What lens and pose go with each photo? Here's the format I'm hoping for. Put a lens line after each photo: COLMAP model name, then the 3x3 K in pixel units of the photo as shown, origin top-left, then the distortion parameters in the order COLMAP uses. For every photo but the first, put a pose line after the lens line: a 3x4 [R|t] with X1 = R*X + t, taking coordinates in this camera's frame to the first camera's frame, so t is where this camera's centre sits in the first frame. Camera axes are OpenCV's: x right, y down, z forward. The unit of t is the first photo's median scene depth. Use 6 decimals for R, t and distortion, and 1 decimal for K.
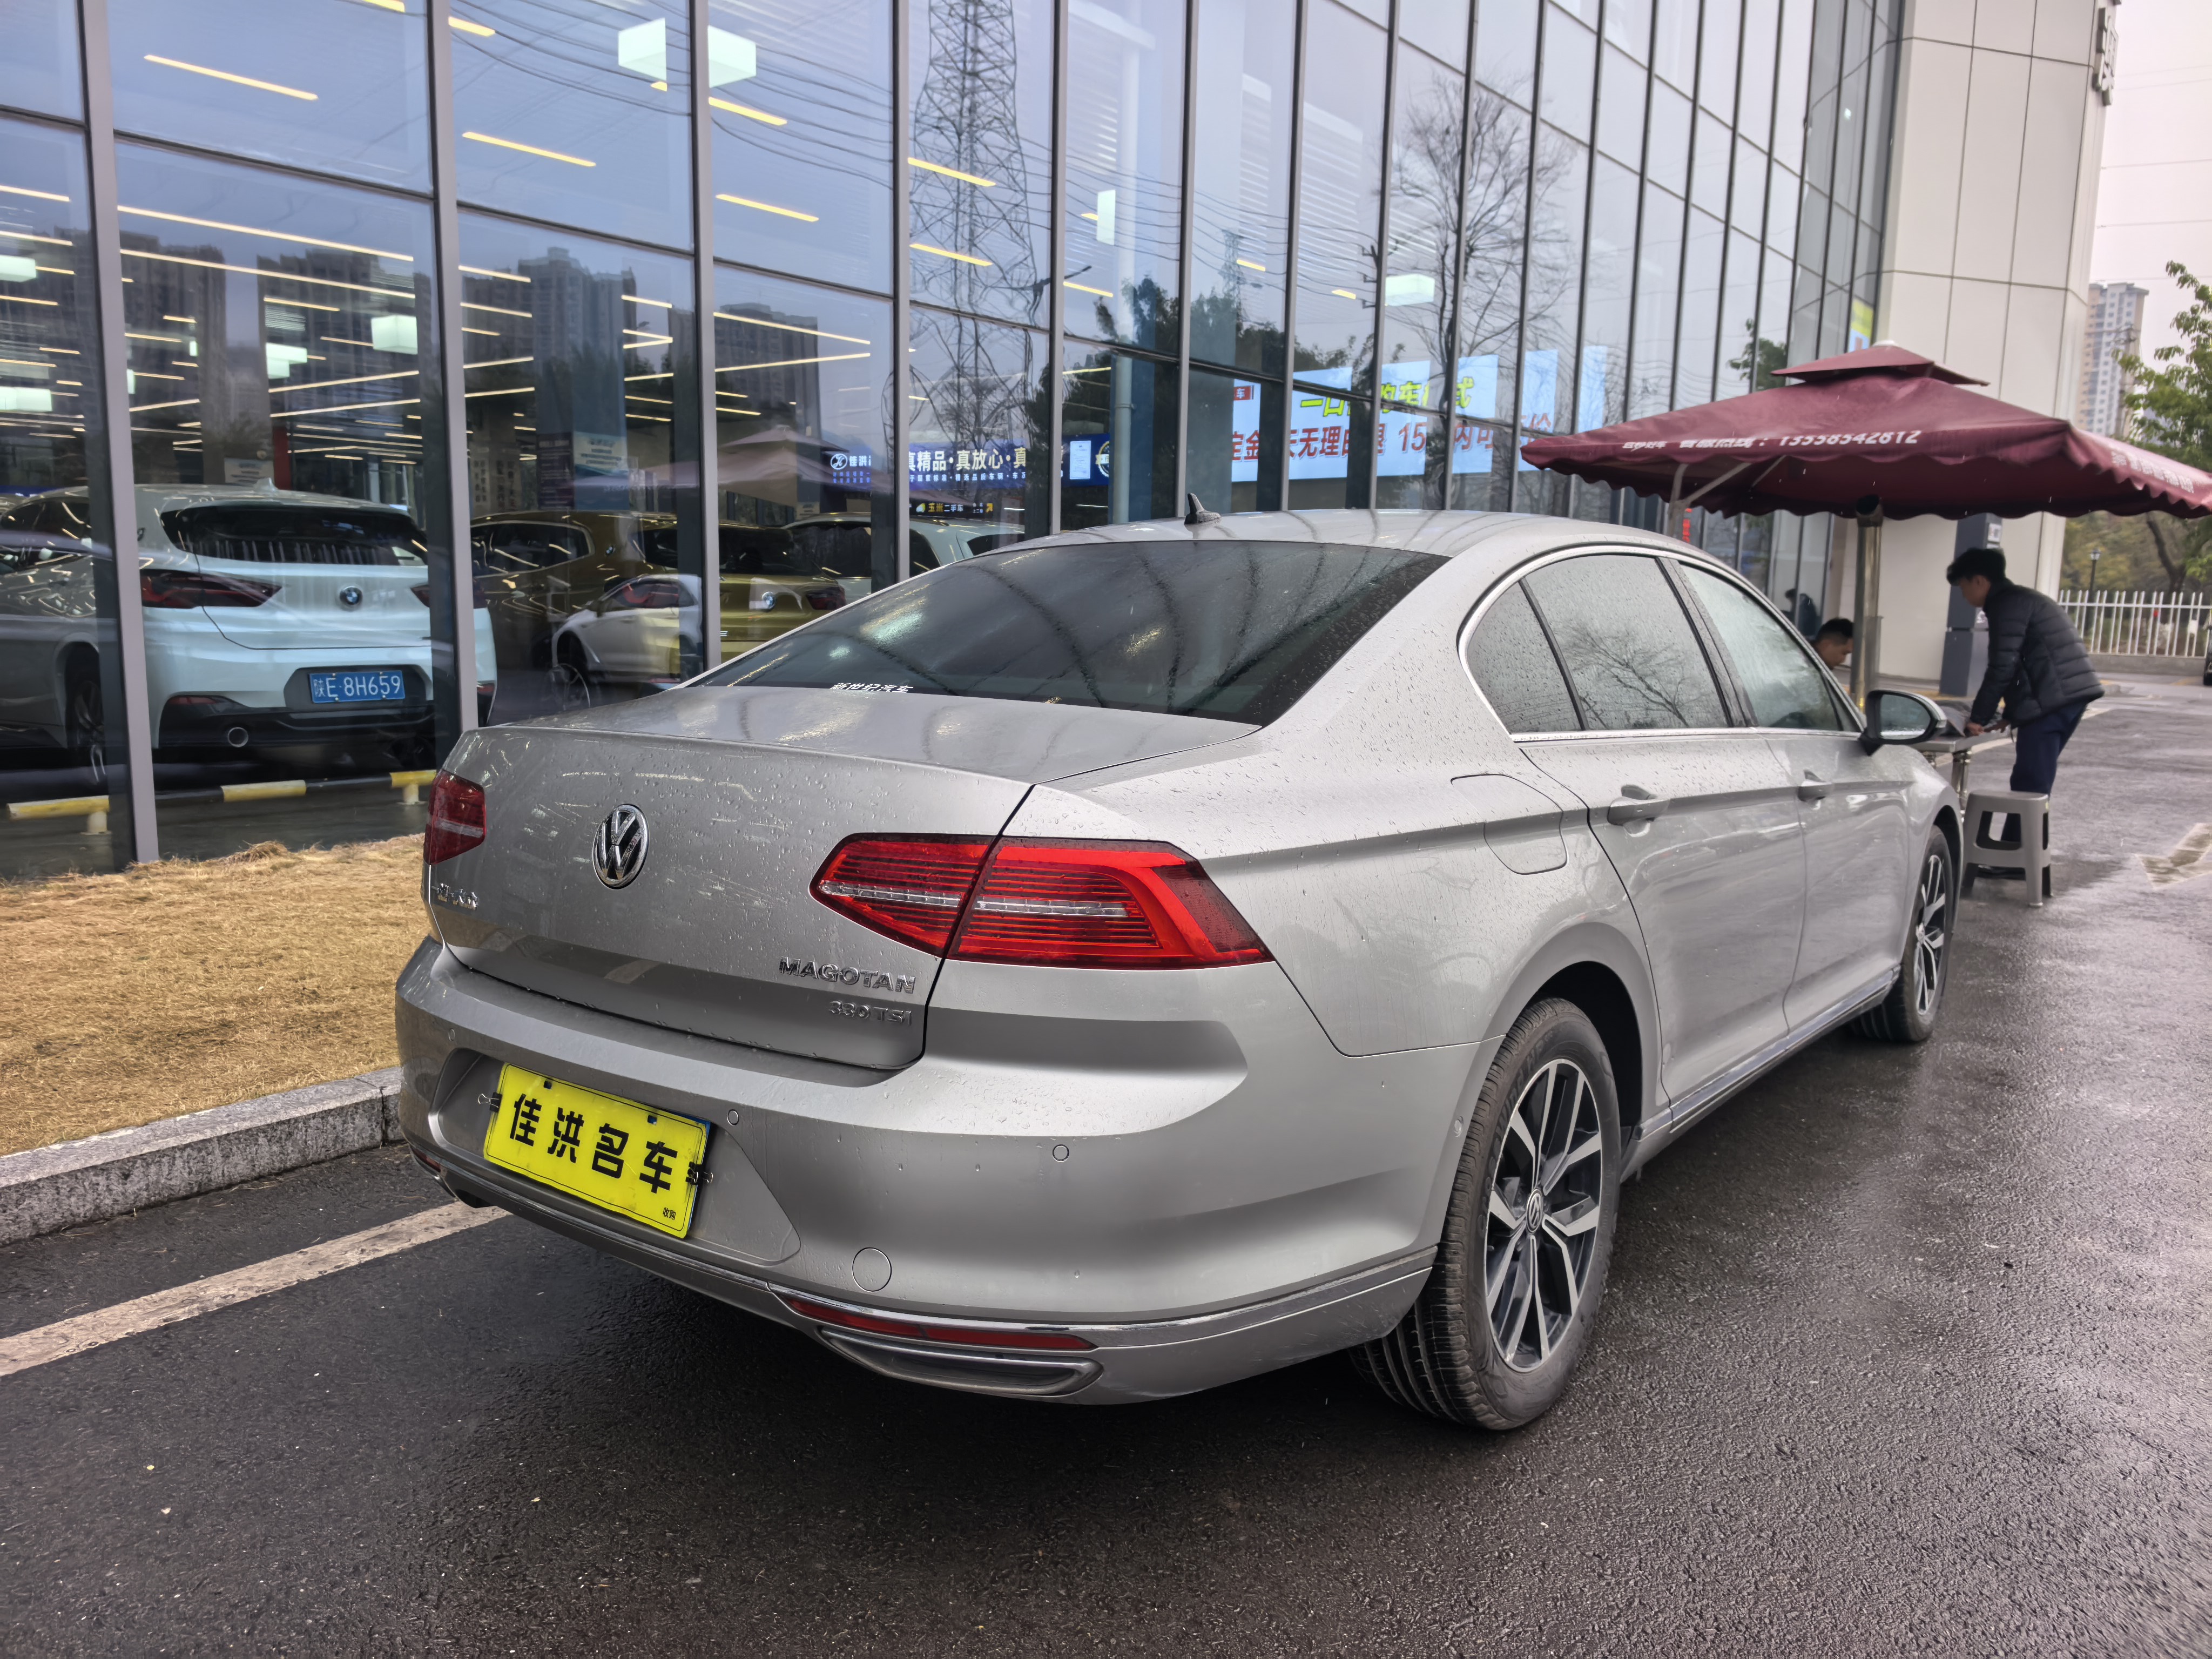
lens RADIAL K [[1575.1, 0, 1124.8], [0, 1575.1, 827.2], [0, 0, 1]] dist [0.037734, -0.040740]
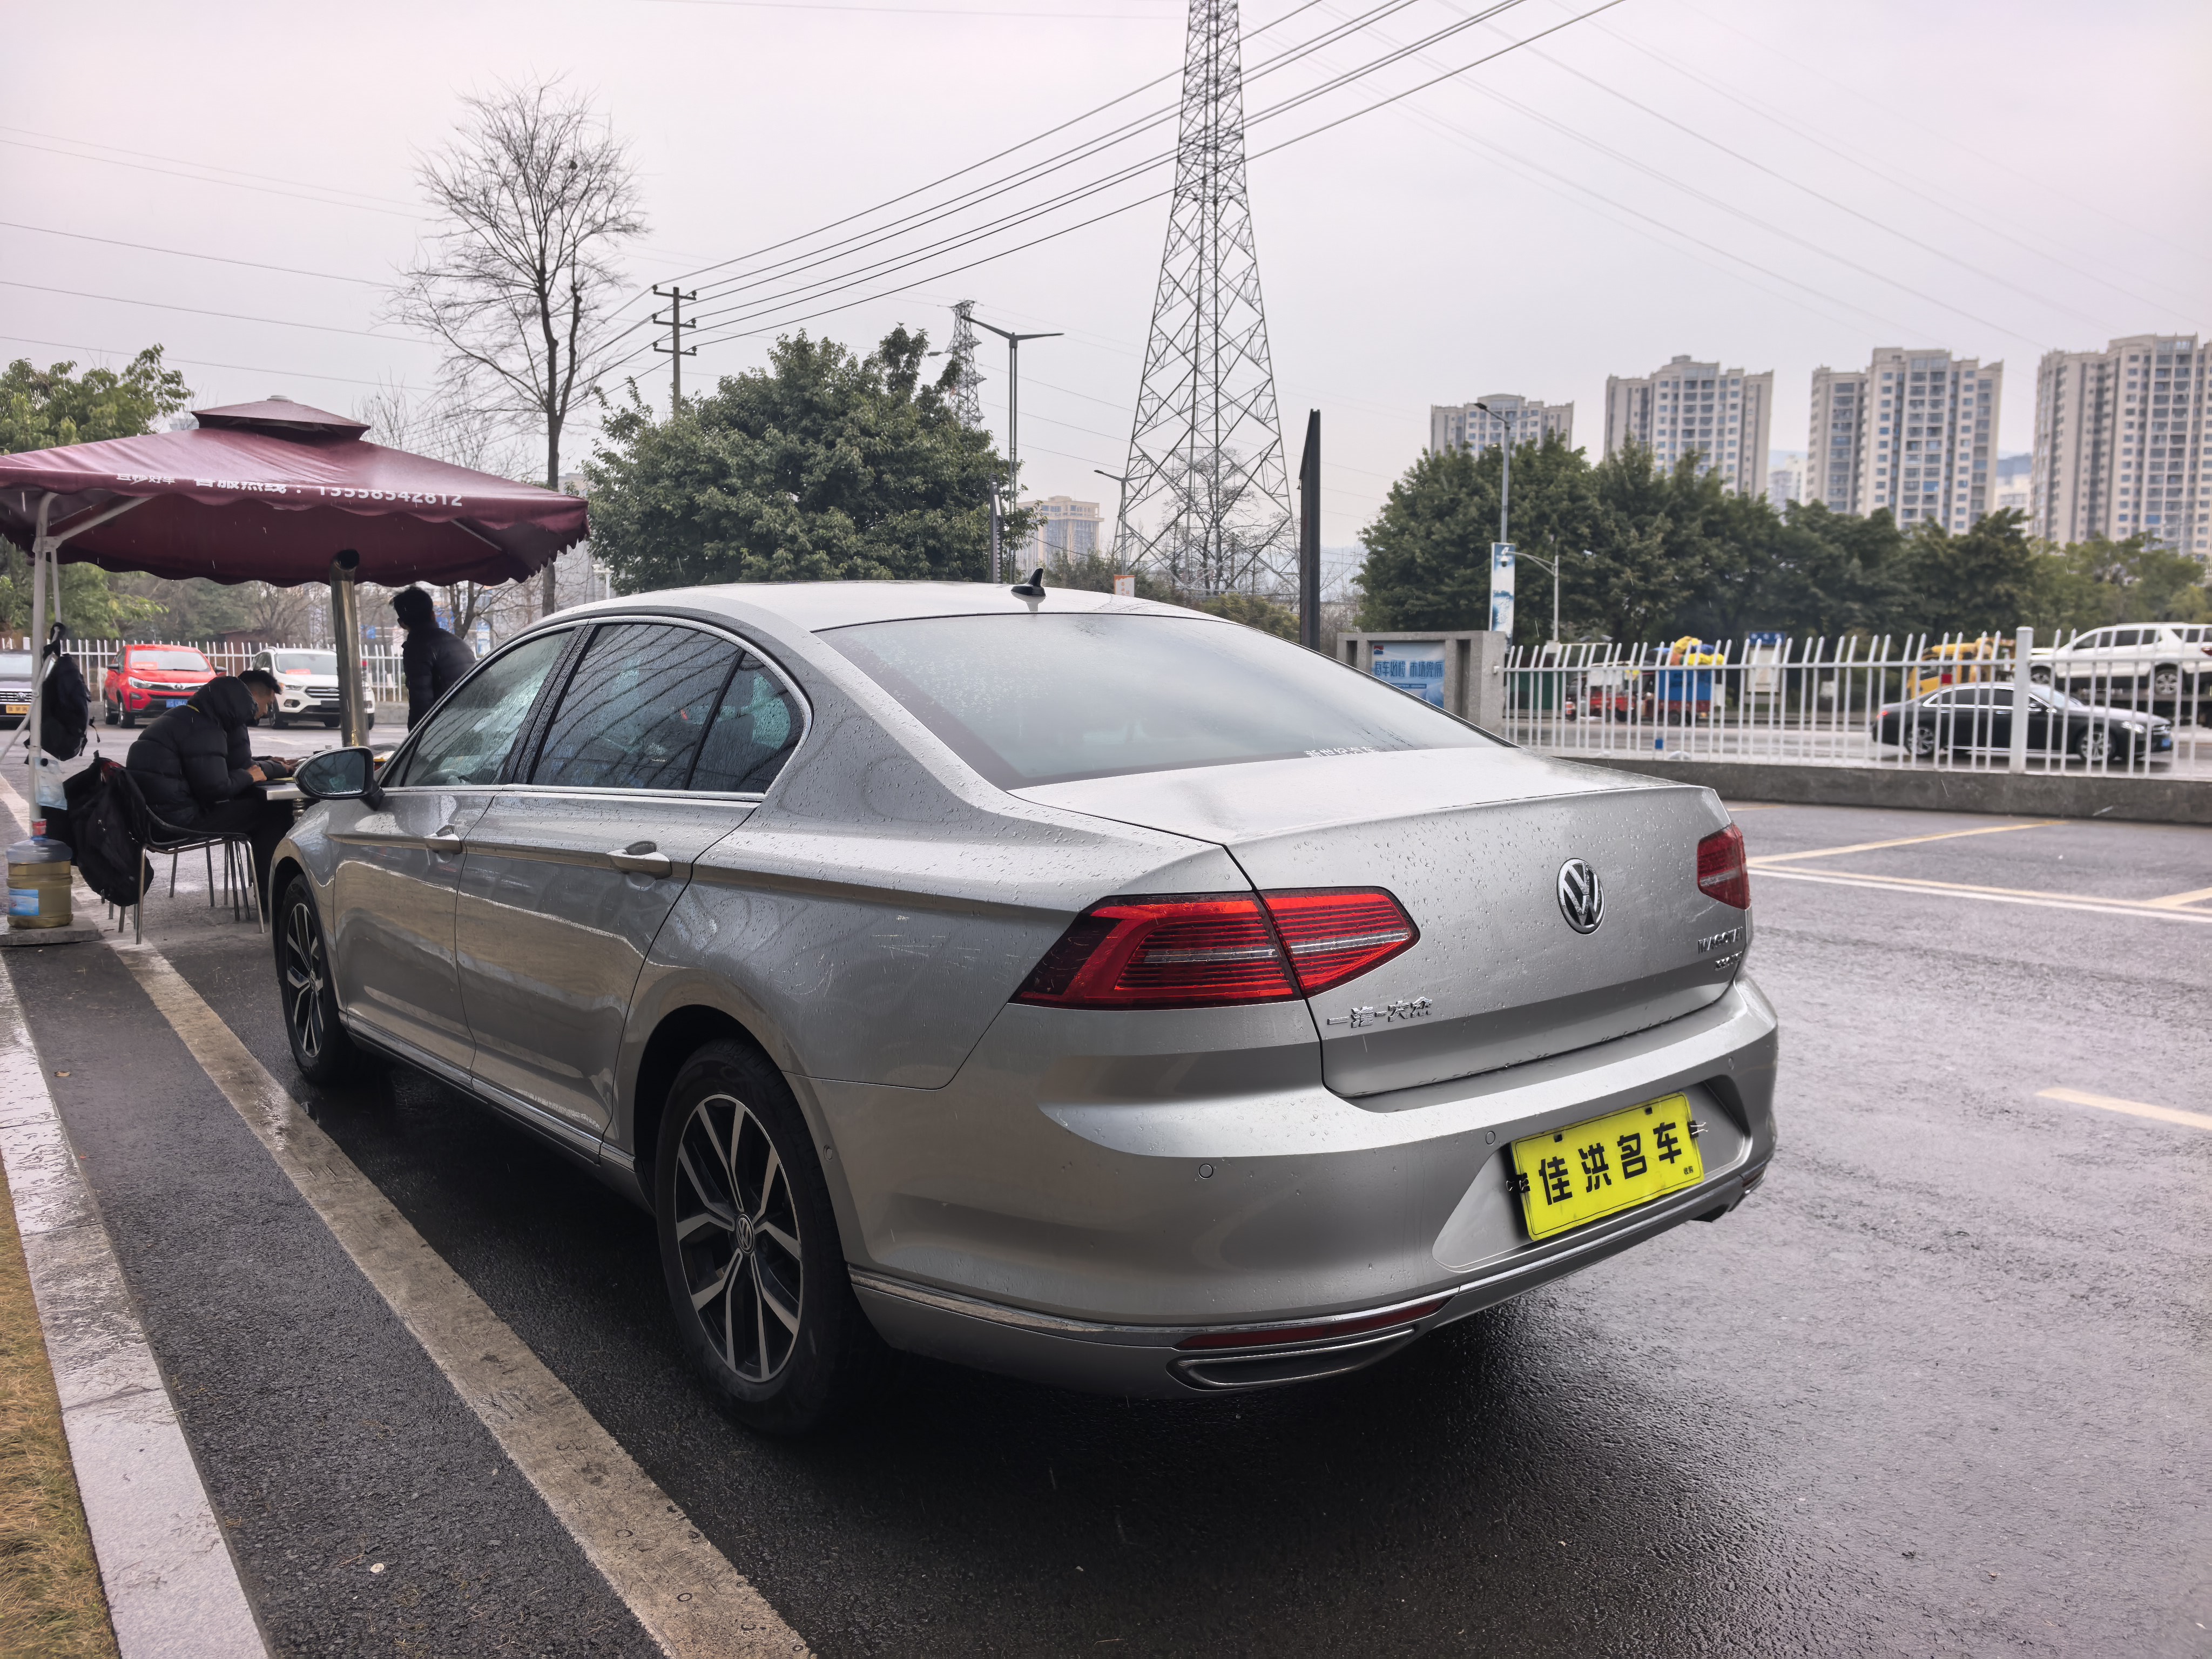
lens RADIAL K [[1575.1, 0, 1108.5], [0, 1575.1, 833.0], [0, 0, 1]] dist [0.037734, -0.040740]
pose [[0.250354, -0.118818, 0.960836, -1.431434], [0.140572, 0.986385, 0.085350, -0.170459], [-0.957895, 0.113699, 0.263647, 0.988144]]
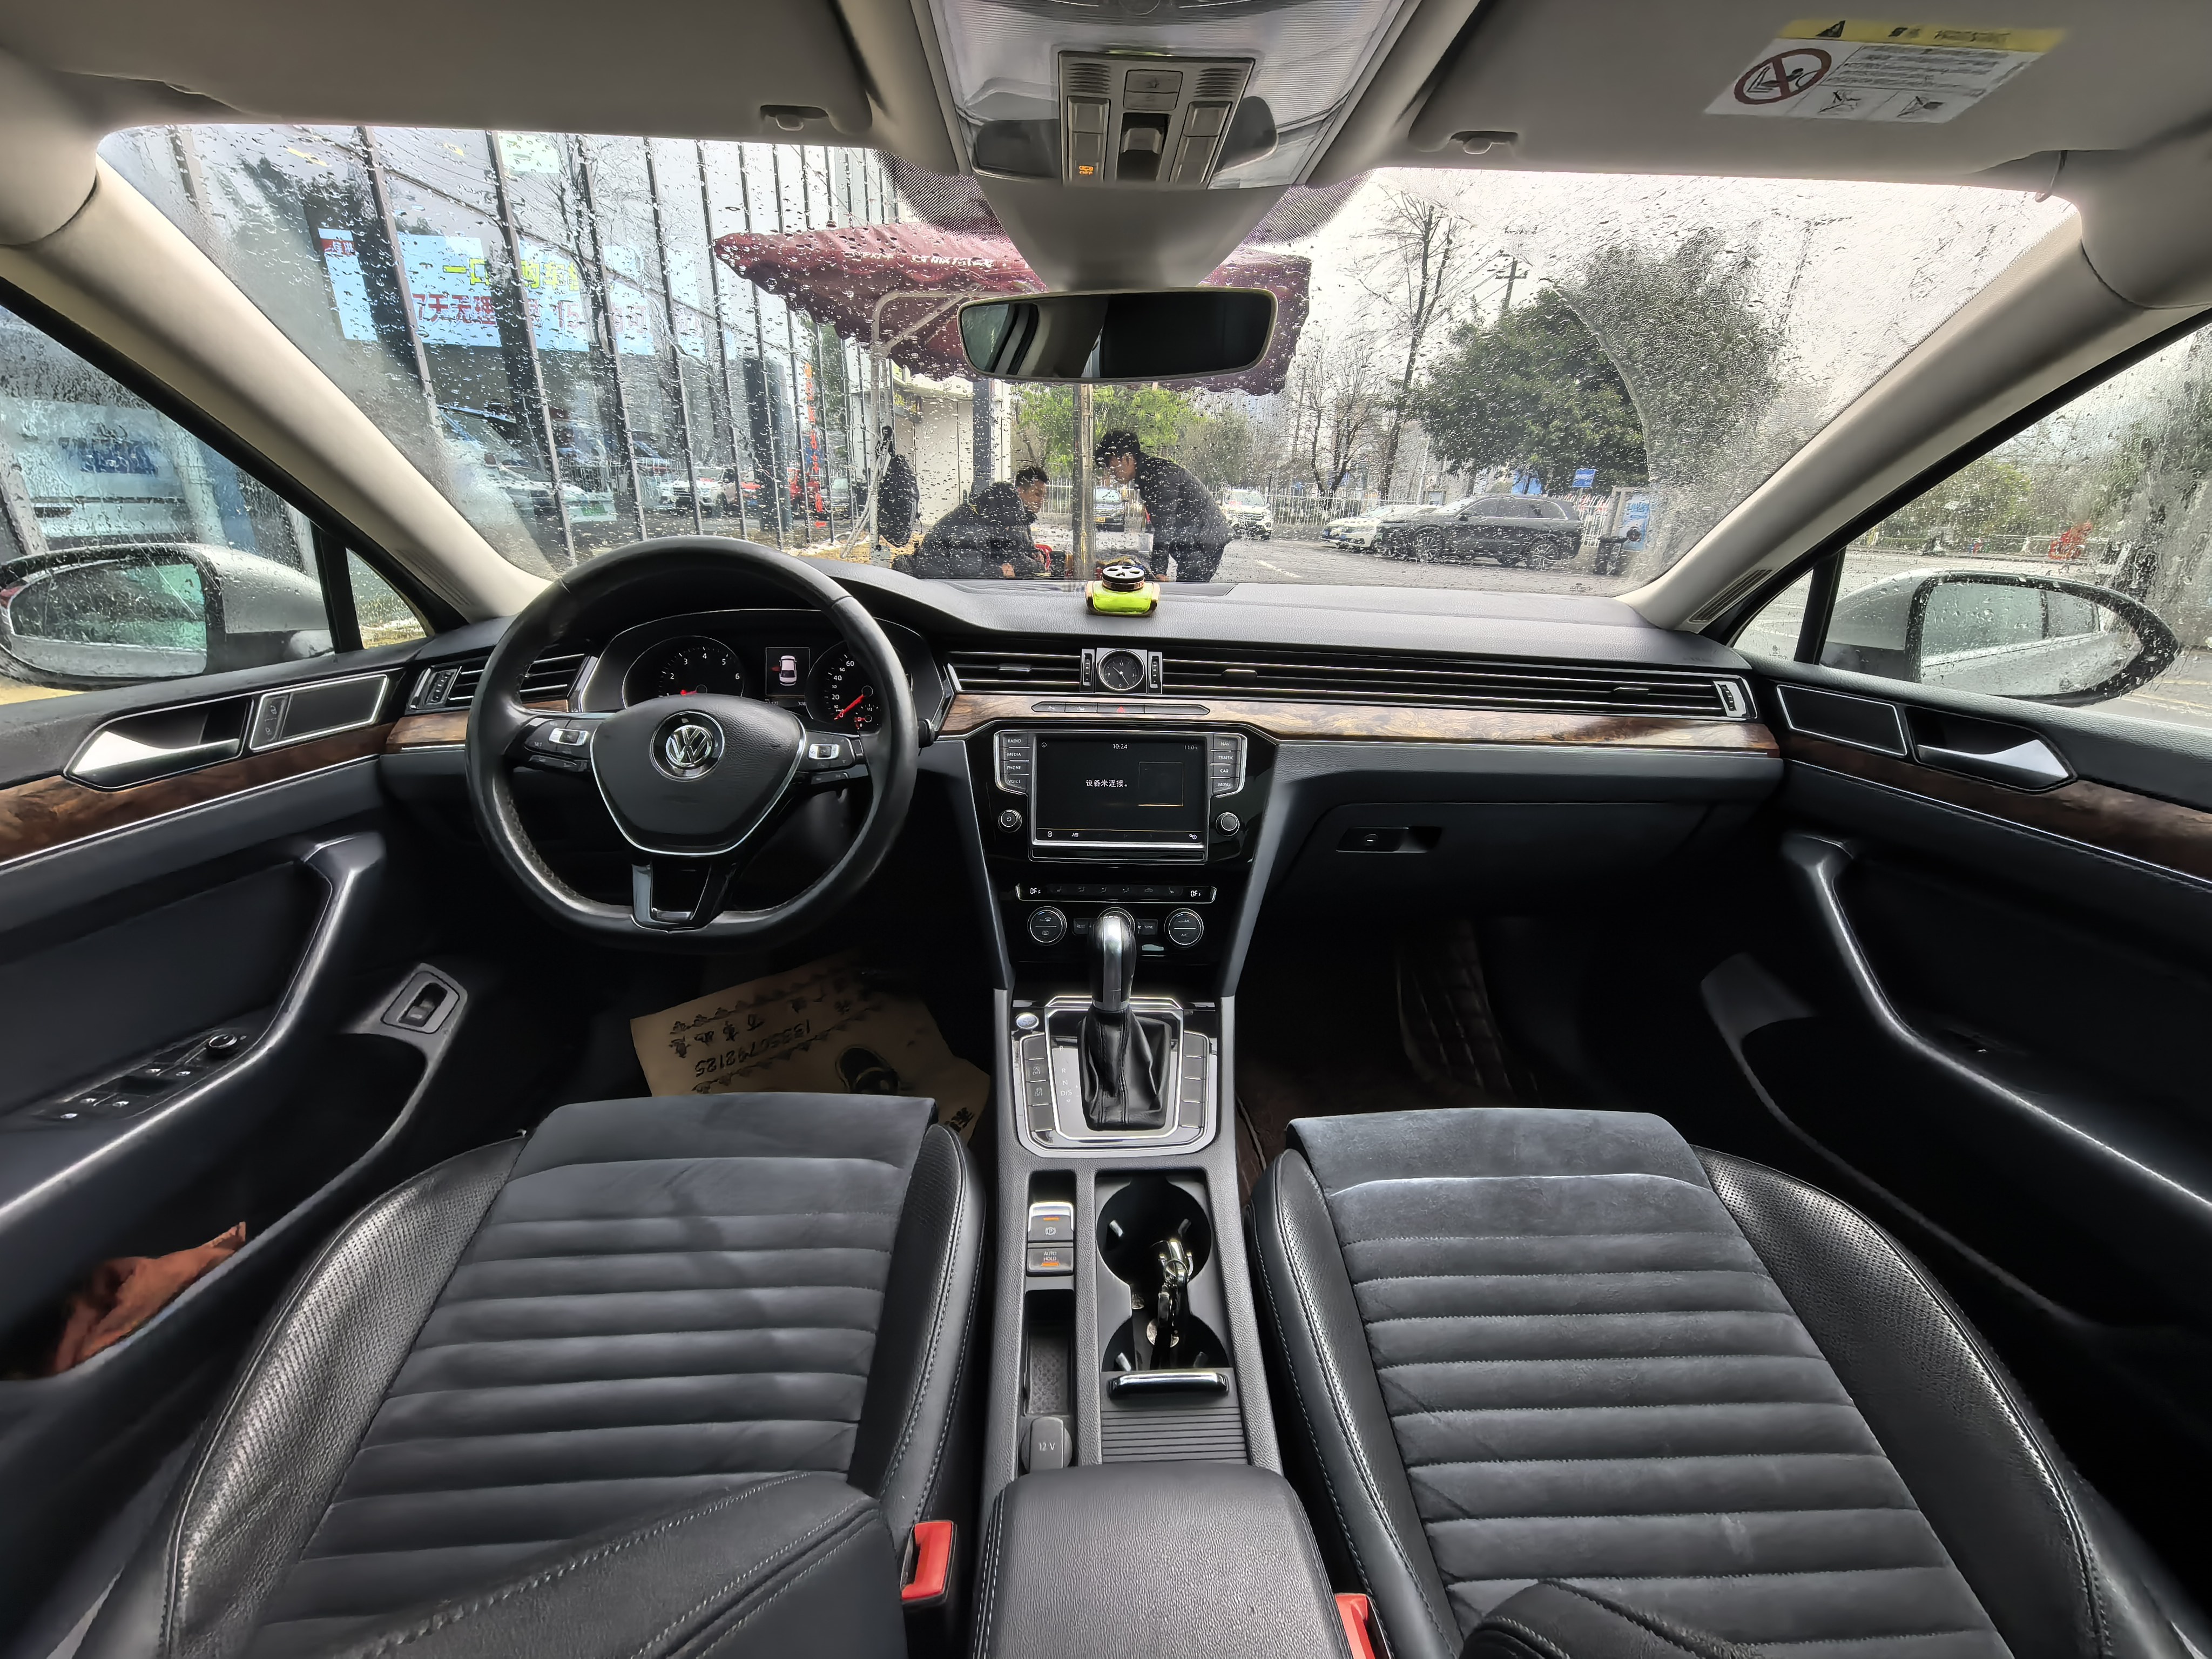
lens RADIAL K [[854.3, 0, 1103.7], [0, 854.3, 837.9], [0, 0, 1]] dist [0.009970, 0.000071]
pose [[0.782700, -0.223560, 0.580863, 0.312257], [0.072698, 0.959714, 0.271411, -0.180651], [-0.618138, -0.170205, 0.767421, 1.810111]]
